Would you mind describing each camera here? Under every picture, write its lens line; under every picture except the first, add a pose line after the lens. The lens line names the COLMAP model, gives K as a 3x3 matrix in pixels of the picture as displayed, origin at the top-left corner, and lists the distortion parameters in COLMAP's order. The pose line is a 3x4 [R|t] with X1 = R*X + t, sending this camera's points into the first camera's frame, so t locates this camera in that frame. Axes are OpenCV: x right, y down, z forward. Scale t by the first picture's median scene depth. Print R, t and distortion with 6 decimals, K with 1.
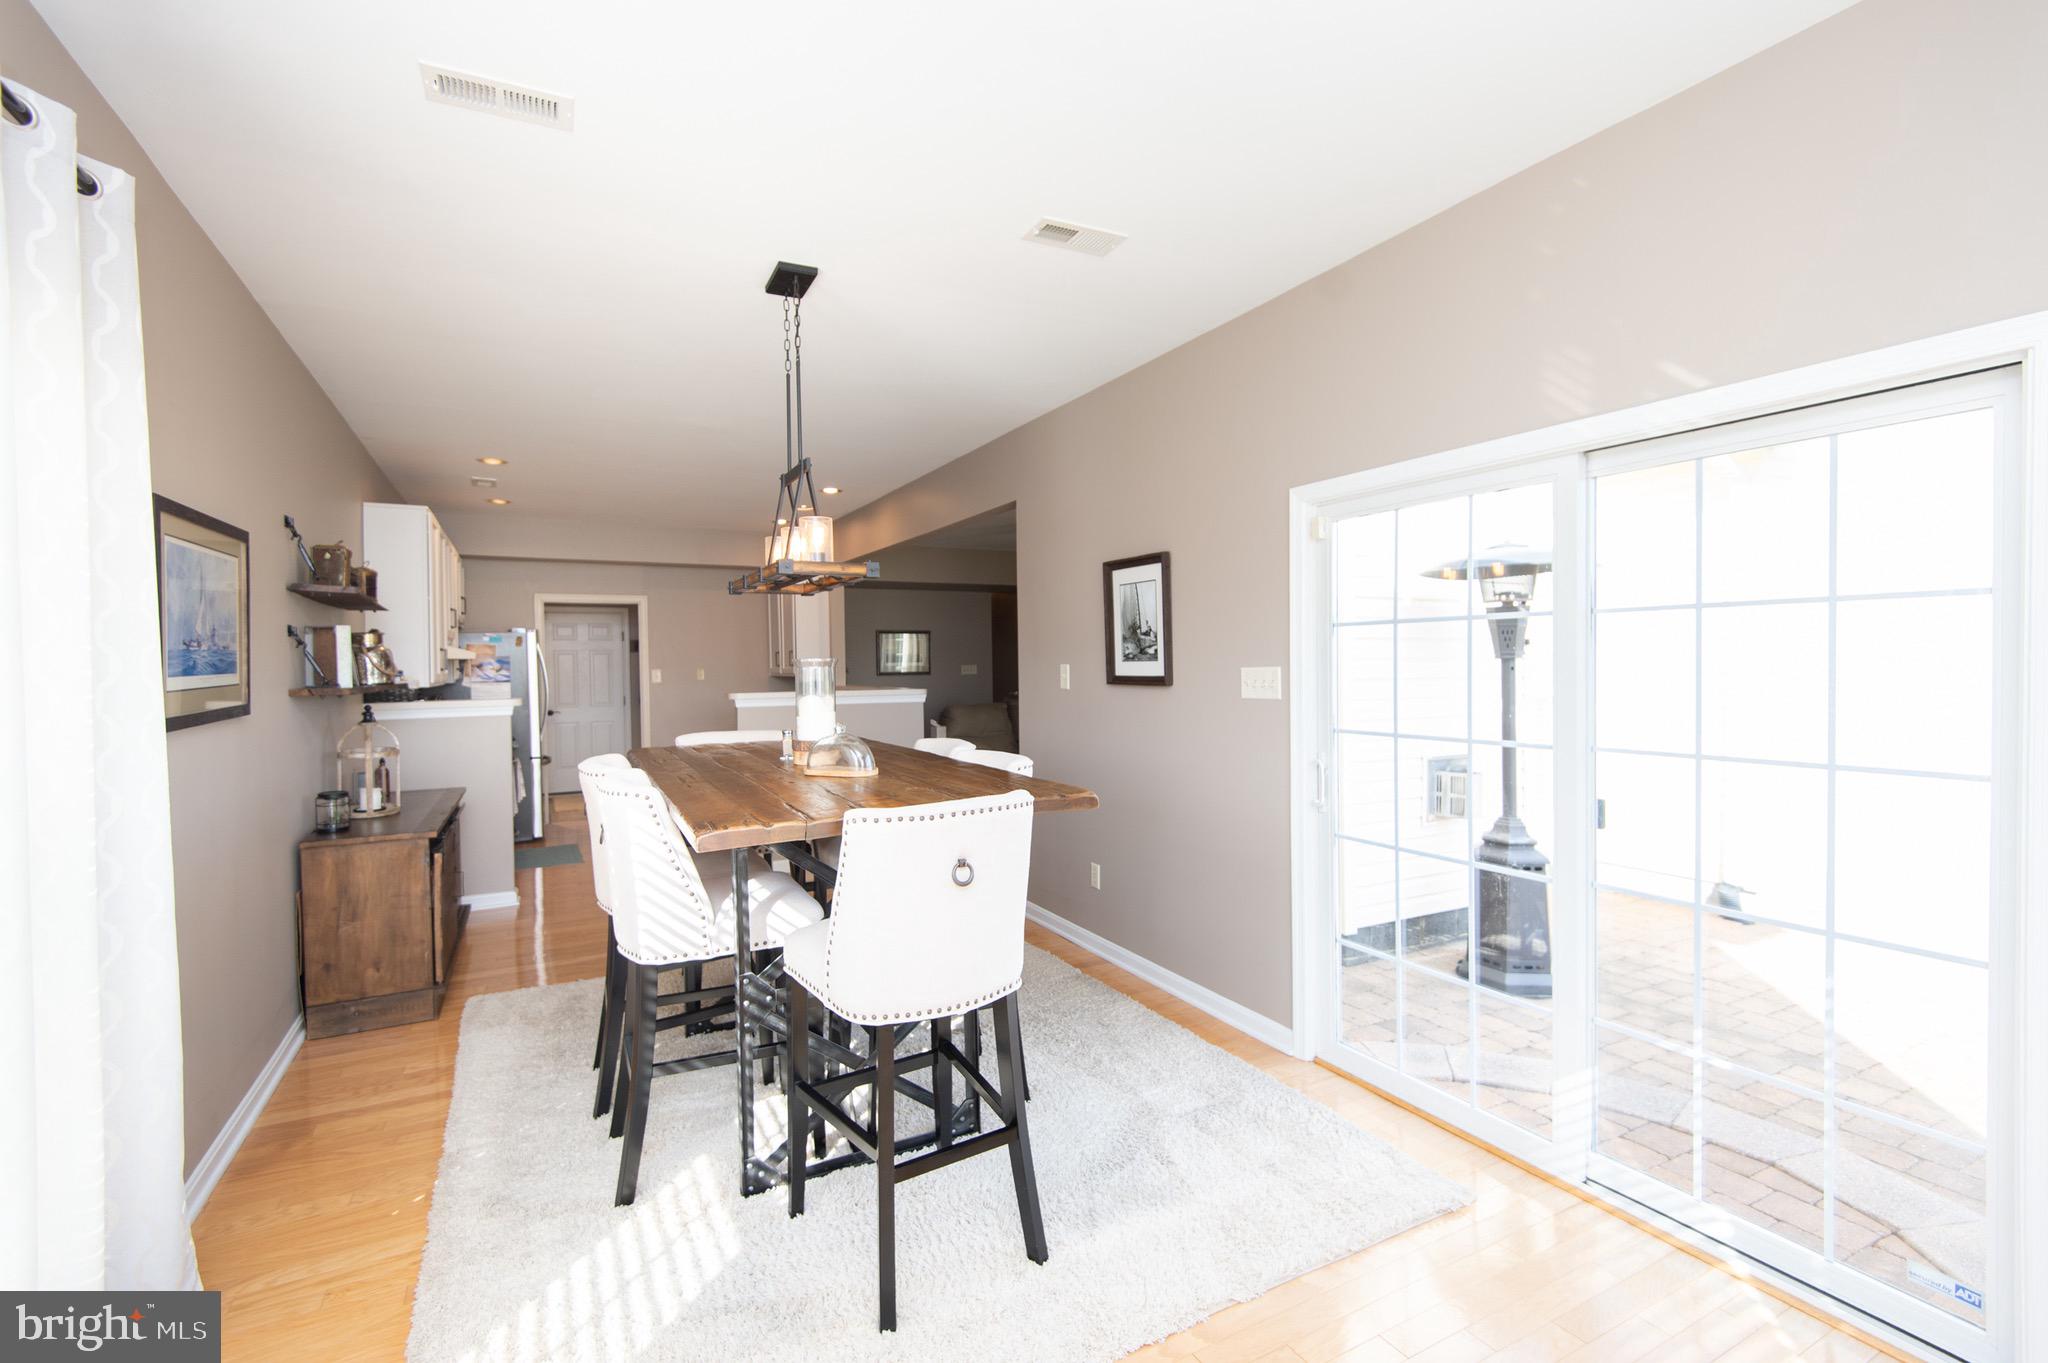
lens RADIAL K [[921.8, 0, 1024.0], [0, 921.8, 681.5], [0, 0, 1]] dist [0.037251, -0.023262]
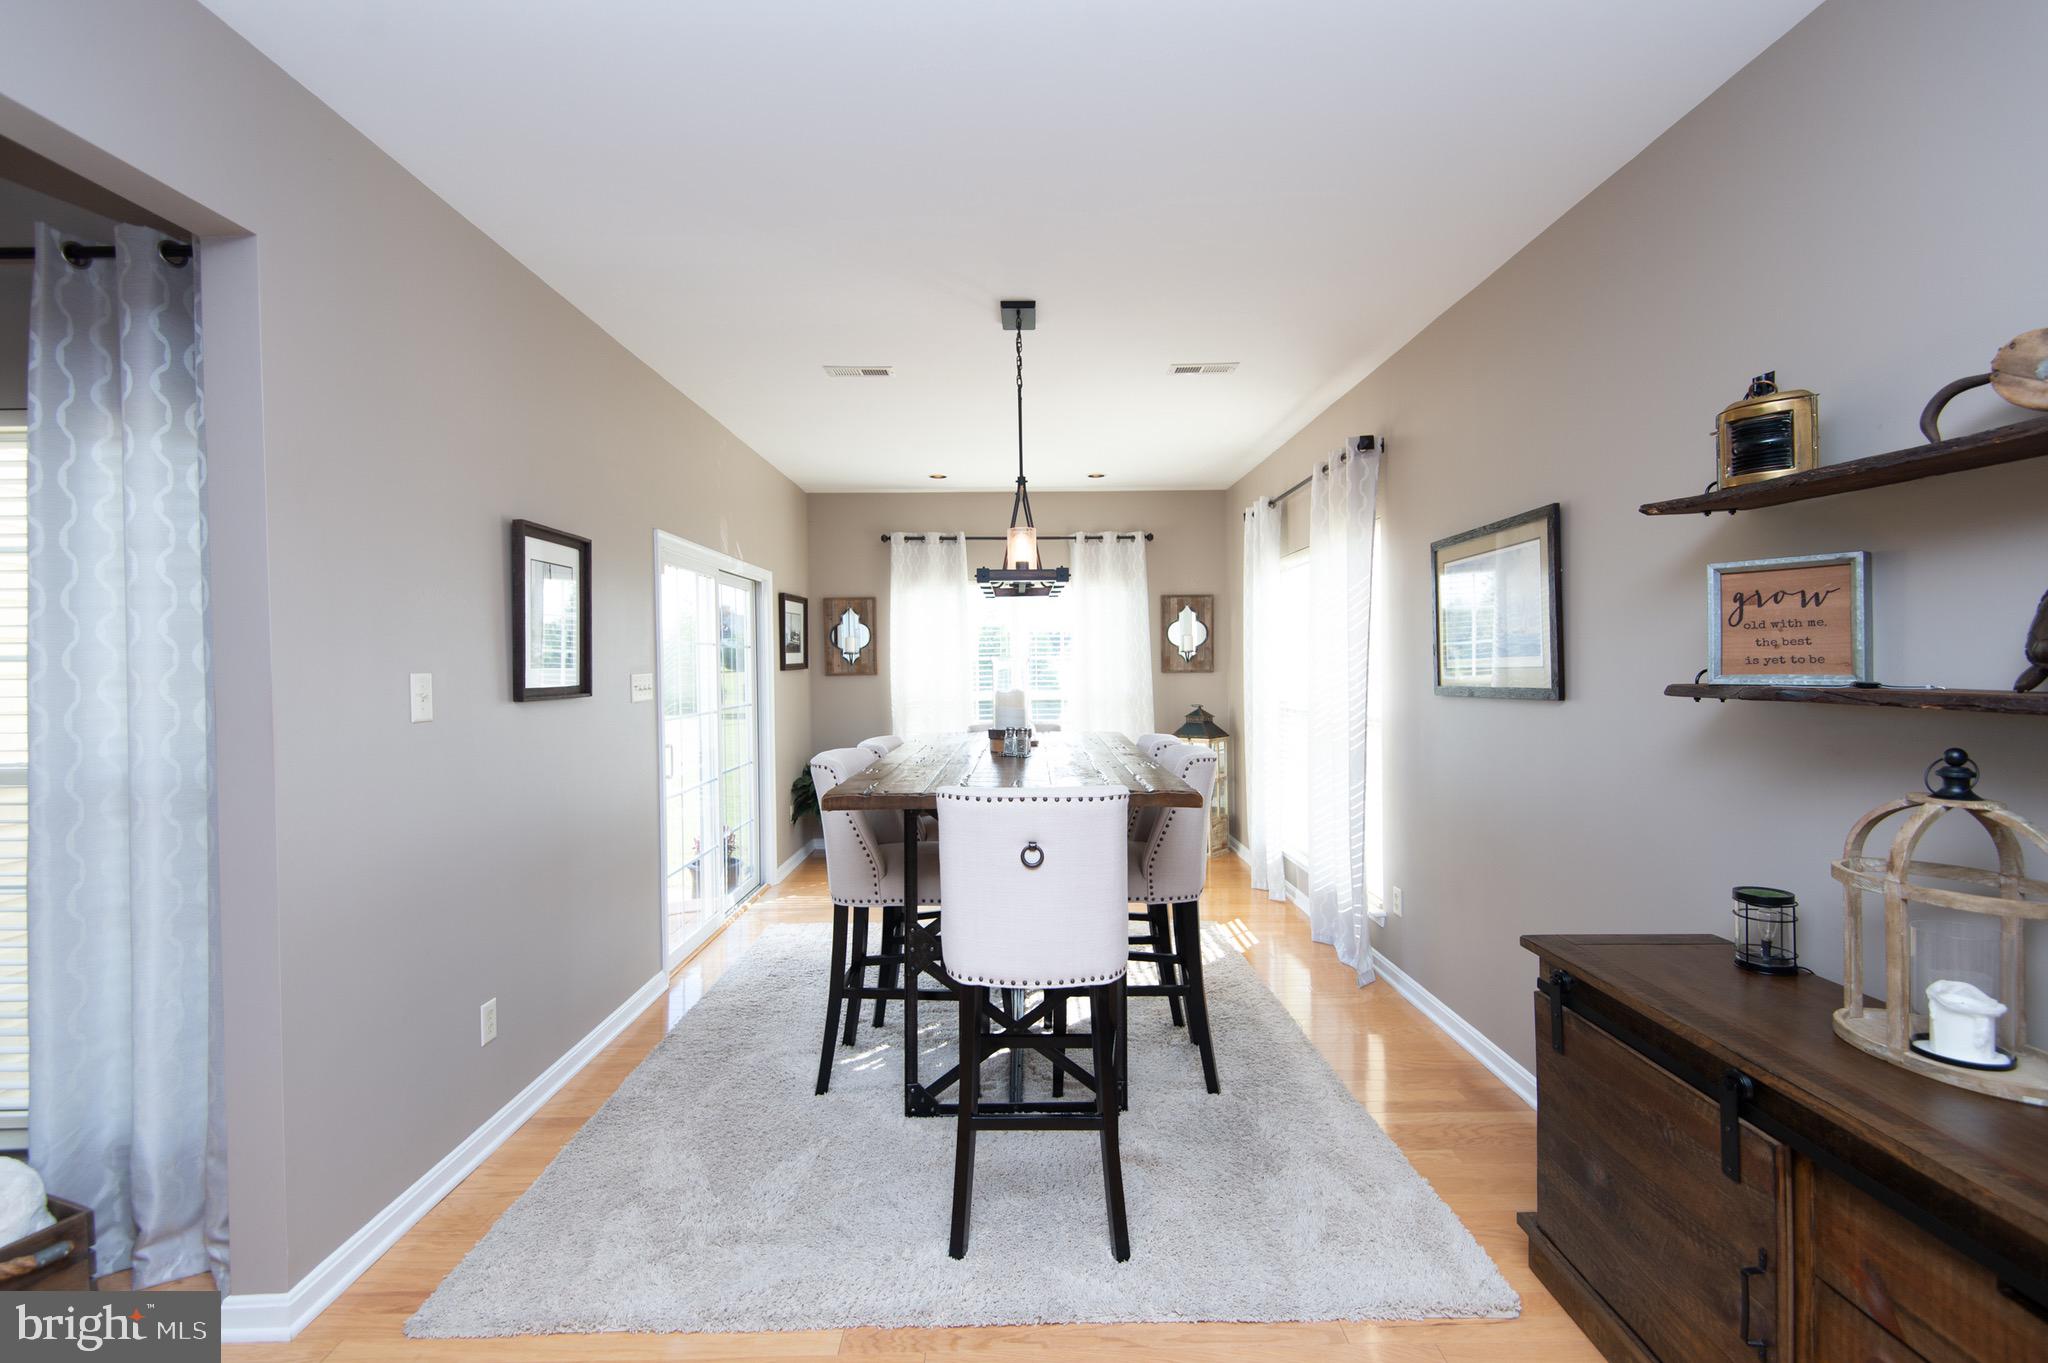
lens RADIAL K [[943.6, 0, 1017.7], [0, 943.6, 663.1], [0, 0, 1]] dist [0.001536, 0.000017]
pose [[-0.886677, 0.023575, 0.461787, -0.496497], [0.034059, 0.999316, 0.014380, -0.020364], [-0.461132, 0.028478, -0.886874, 1.314585]]
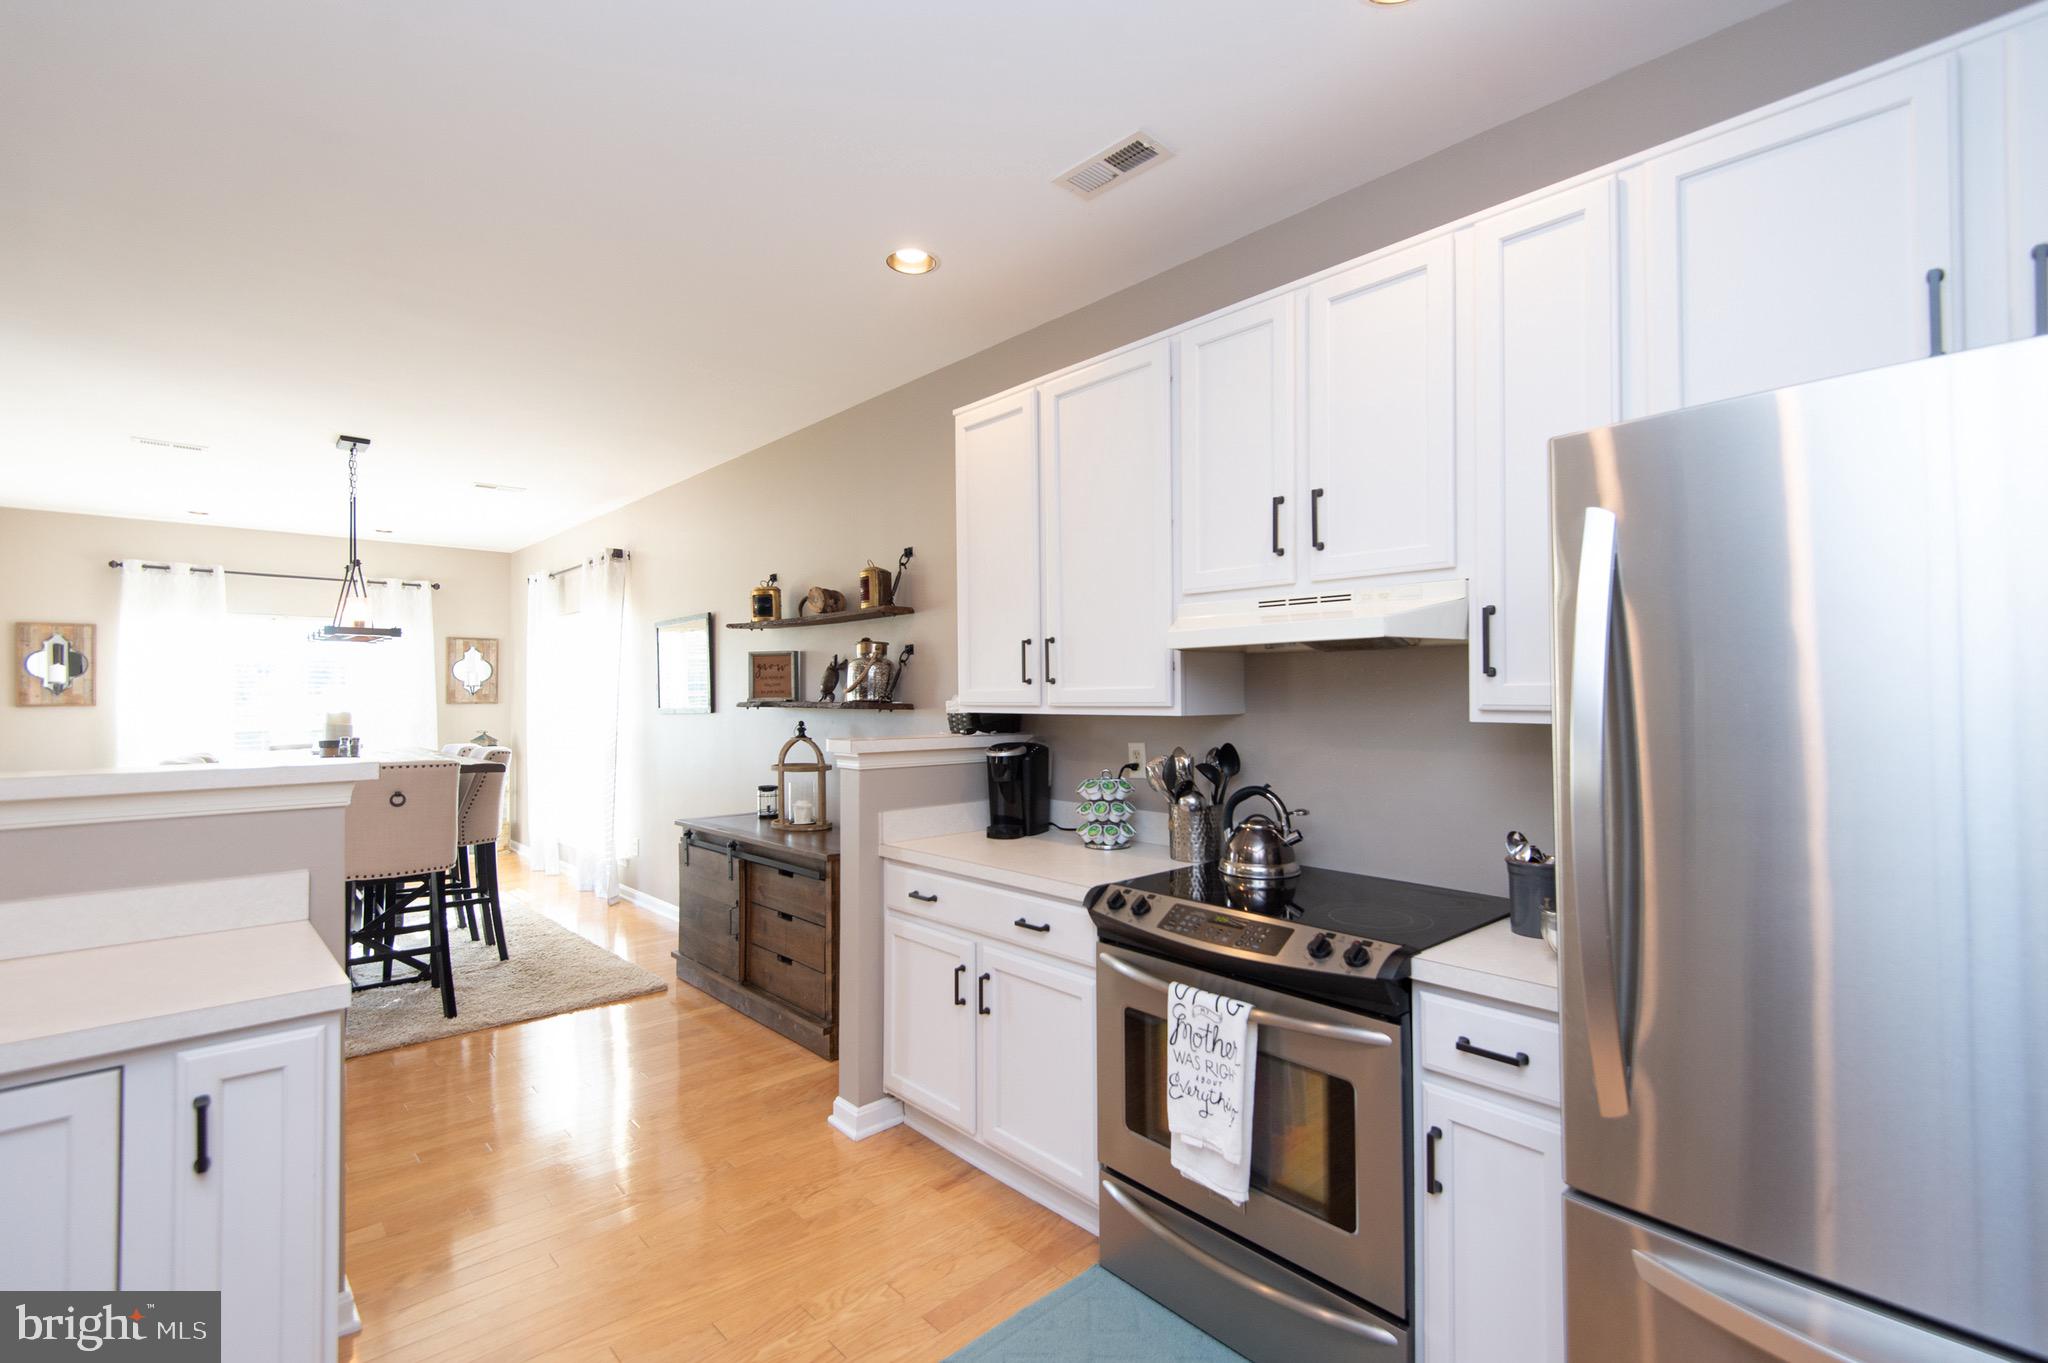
lens RADIAL K [[921.8, 0, 1024.0], [0, 921.8, 681.5], [0, 0, 1]] dist [0.037251, -0.023262]
pose [[-0.968179, 0.016361, -0.249722, -0.613369], [0.013685, 0.999829, 0.012450, -0.023460], [0.249883, 0.008636, -0.968238, 1.828420]]
